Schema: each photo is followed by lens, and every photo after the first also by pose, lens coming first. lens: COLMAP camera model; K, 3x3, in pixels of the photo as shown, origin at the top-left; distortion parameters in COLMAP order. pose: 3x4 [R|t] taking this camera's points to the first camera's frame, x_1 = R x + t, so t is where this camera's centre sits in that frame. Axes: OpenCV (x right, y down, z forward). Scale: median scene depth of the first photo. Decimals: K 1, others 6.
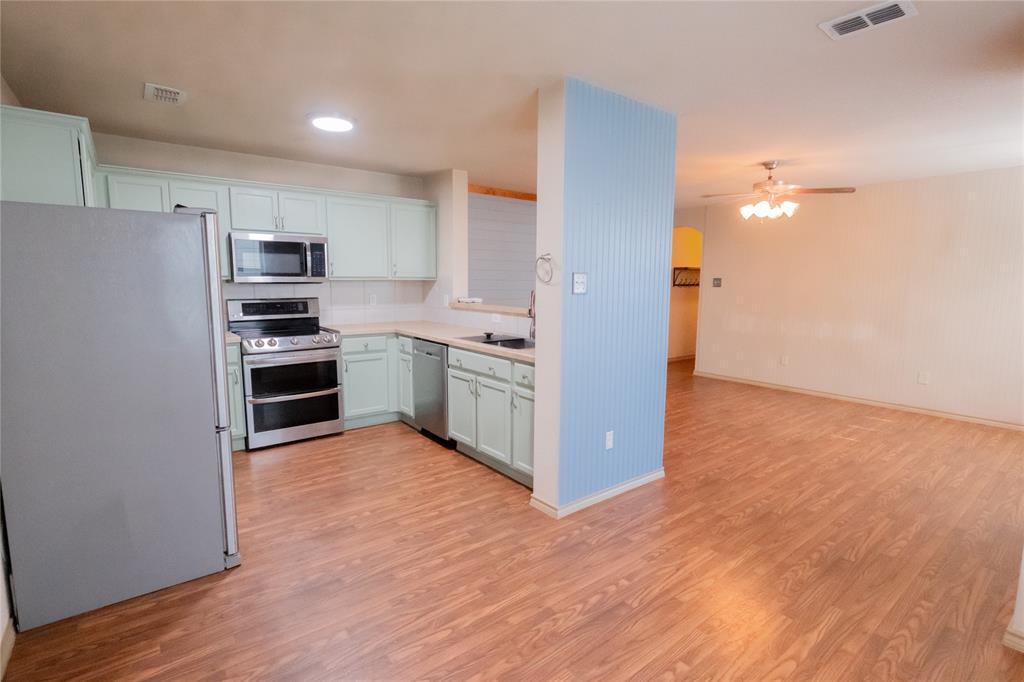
lens RADIAL K [[496.5, 0, 508.6], [0, 496.5, 342.0], [0, 0, 1]] dist [-0.000880, 0.000107]
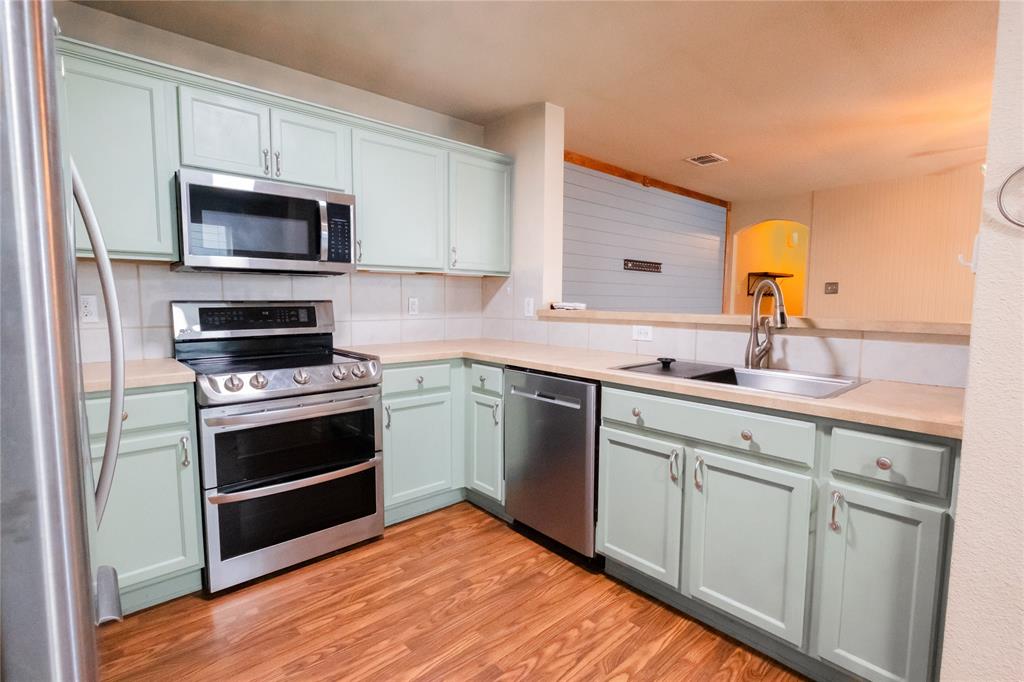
lens RADIAL K [[489.6, 0, 512.0], [0, 489.6, 341.0], [0, 0, 1]] dist [-0.002726, 0.000359]
pose [[0.997175, -0.006708, 0.074818, -0.231771], [0.009670, 0.999180, -0.039309, -0.016806], [-0.074493, 0.039921, 0.996422, 0.434581]]
